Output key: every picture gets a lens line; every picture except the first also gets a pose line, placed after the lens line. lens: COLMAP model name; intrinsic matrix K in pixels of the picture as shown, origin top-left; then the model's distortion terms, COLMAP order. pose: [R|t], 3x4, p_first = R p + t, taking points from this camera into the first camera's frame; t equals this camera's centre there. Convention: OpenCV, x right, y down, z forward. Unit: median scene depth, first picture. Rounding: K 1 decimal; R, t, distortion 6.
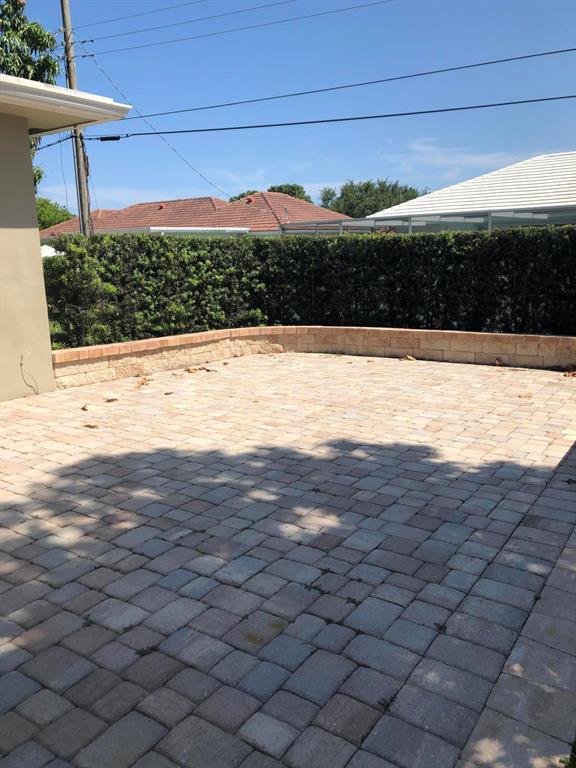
lens RADIAL K [[639.9, 0, 286.6], [0, 639.9, 399.4], [0, 0, 1]] dist [0.046252, -0.061353]
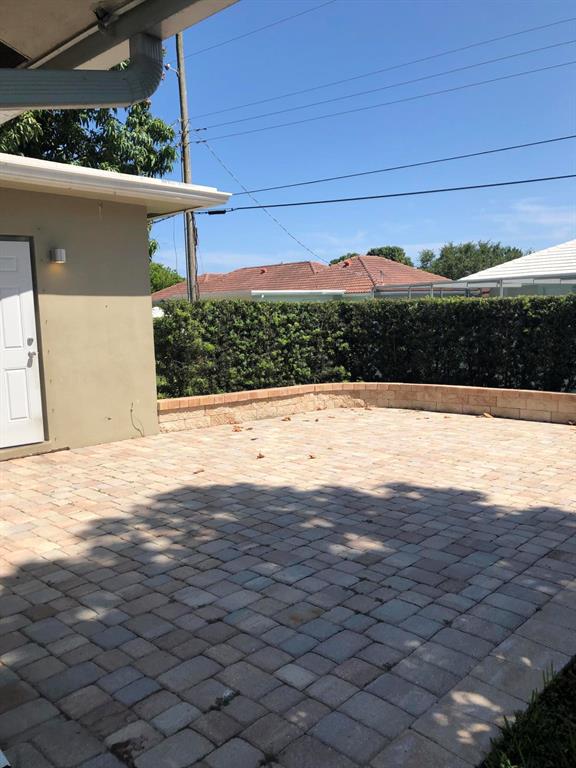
lens RADIAL K [[639.9, 0, 286.6], [0, 639.9, 399.4], [0, 0, 1]] dist [0.046252, -0.061353]
pose [[0.988511, 0.022142, -0.149519, 0.035010], [-0.035478, 0.995565, -0.087127, 0.015148], [0.146927, 0.091430, 0.984913, -0.094428]]
